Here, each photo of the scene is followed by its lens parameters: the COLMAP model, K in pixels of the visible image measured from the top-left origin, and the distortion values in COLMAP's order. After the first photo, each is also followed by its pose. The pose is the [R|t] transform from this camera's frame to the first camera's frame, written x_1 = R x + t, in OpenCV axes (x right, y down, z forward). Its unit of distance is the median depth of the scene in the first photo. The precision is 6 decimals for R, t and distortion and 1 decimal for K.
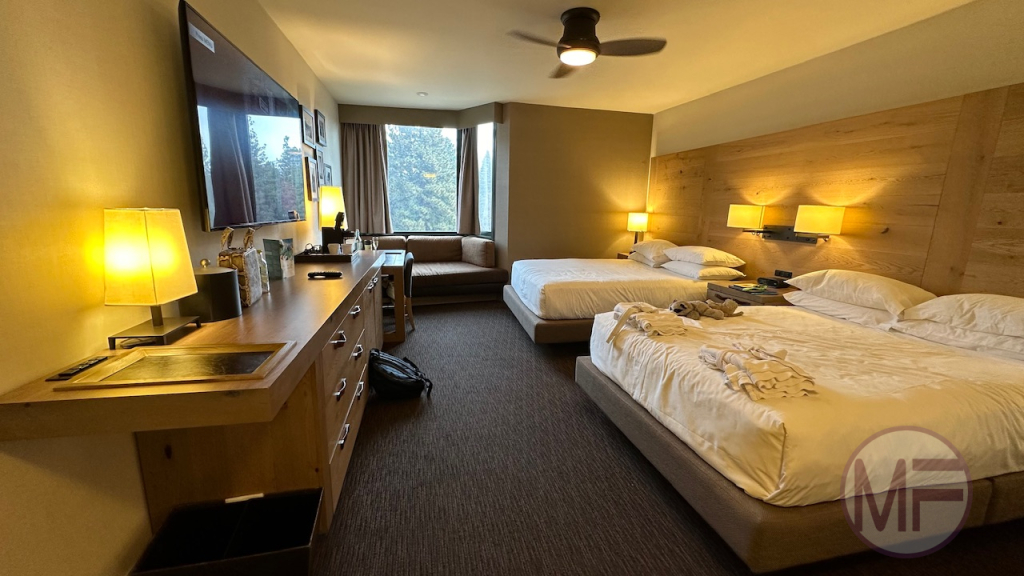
lens RADIAL K [[396.8, 0, 510.3], [0, 396.8, 283.8], [0, 0, 1]] dist [-0.000436, 0.000208]
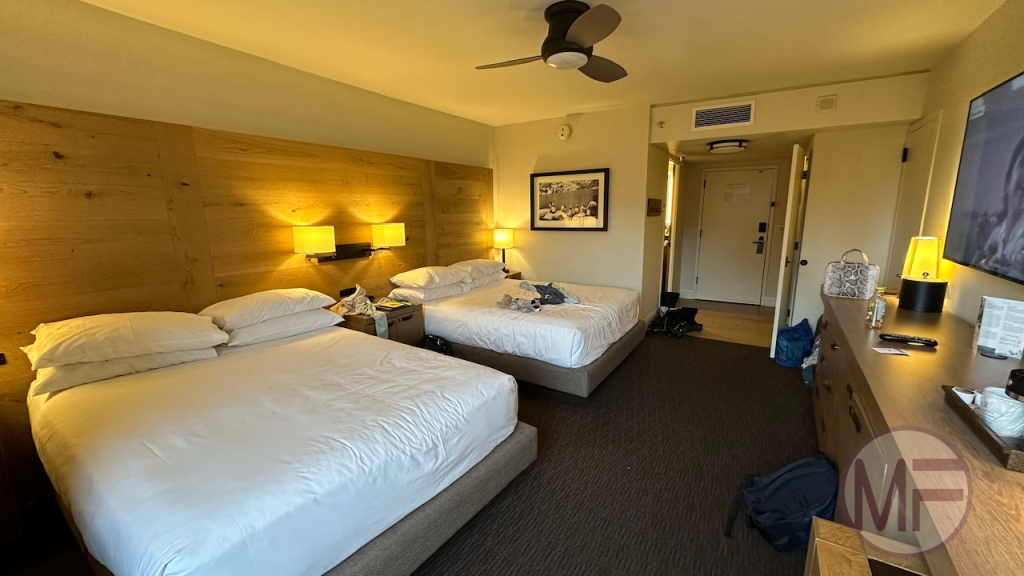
lens RADIAL K [[396.8, 0, 510.3], [0, 396.8, 288.1], [0, 0, 1]] dist [-0.000436, 0.000208]
pose [[-0.693708, -0.135106, 0.707471, -0.285405], [0.146444, 0.935275, 0.322204, -0.276633], [-0.705212, 0.327121, -0.629022, 1.246327]]
